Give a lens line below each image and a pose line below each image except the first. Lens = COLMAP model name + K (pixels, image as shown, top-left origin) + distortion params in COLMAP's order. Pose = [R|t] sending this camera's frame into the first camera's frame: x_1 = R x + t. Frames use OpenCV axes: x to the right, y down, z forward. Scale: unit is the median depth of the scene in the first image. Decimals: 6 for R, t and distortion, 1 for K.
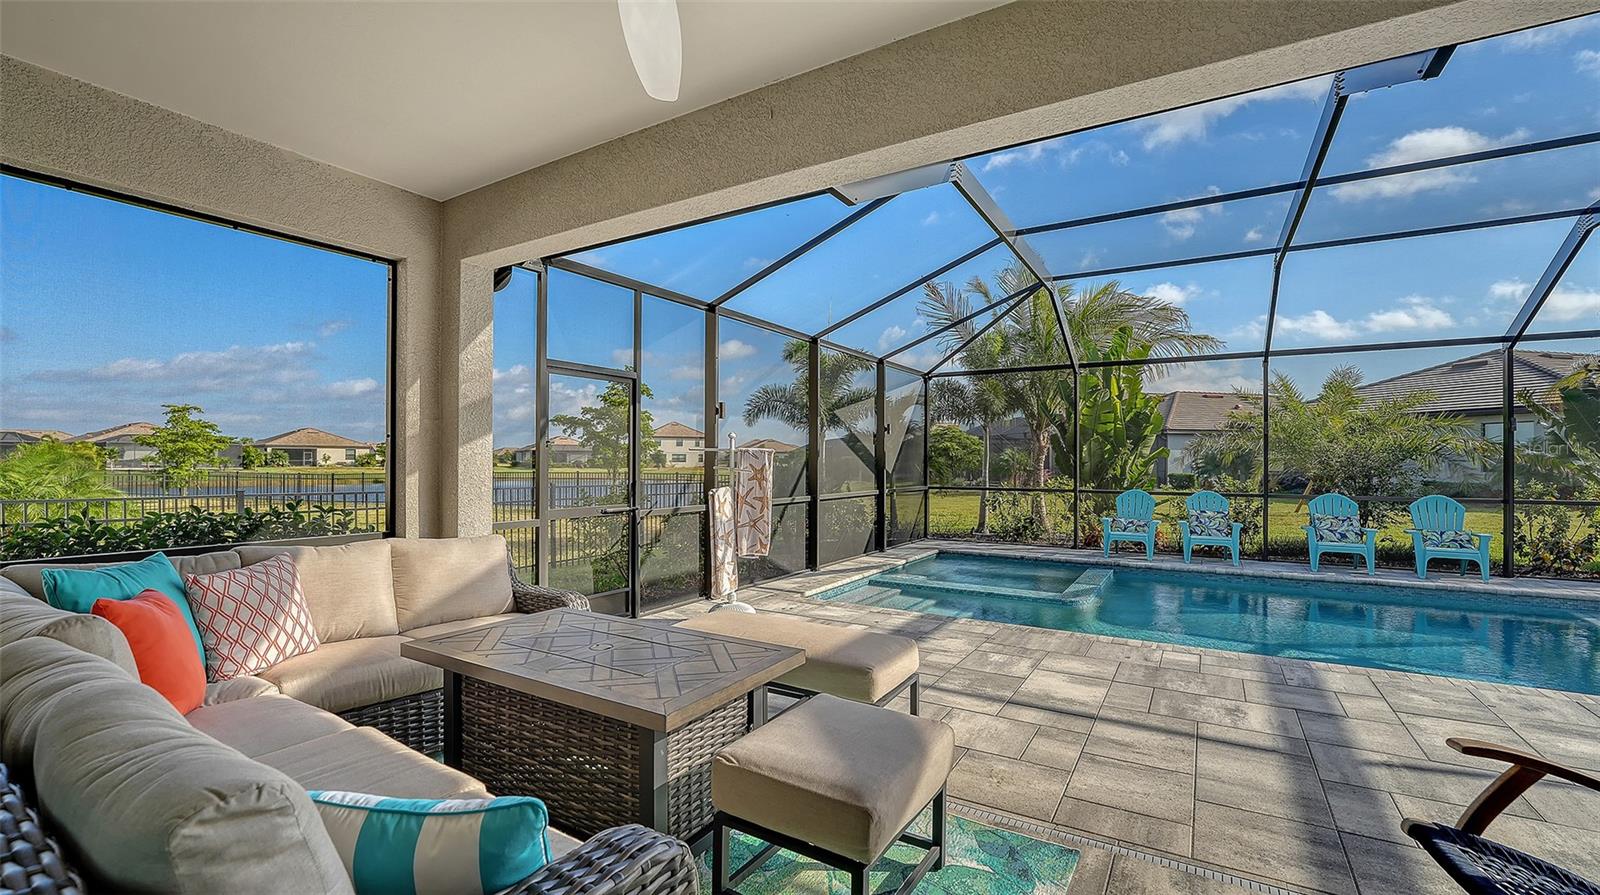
lens RADIAL K [[673.7, 0, 800.0], [0, 673.7, 447.5], [0, 0, 1]] dist [-0.020021, 0.000265]
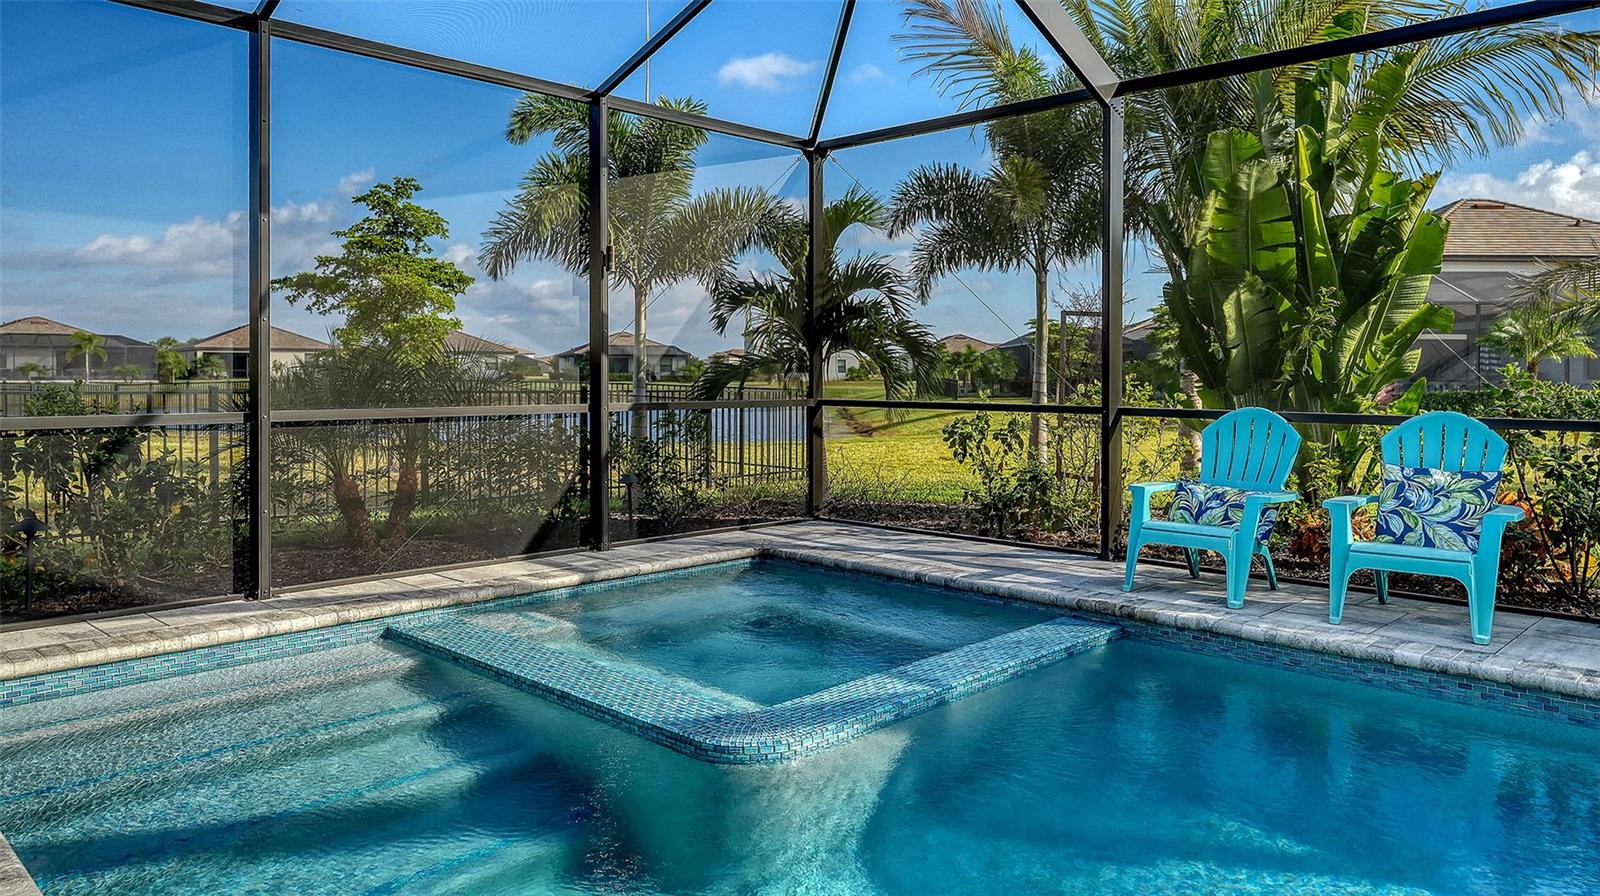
lens RADIAL K [[1046.6, 0, 820.1], [0, 1046.6, 398.4], [0, 0, 1]] dist [-0.001716, 0.000285]
pose [[0.976090, 0.005060, -0.217306, 0.489604], [0.004272, 0.999089, 0.042452, 0.040876], [0.217323, -0.042365, 0.975180, 0.486257]]
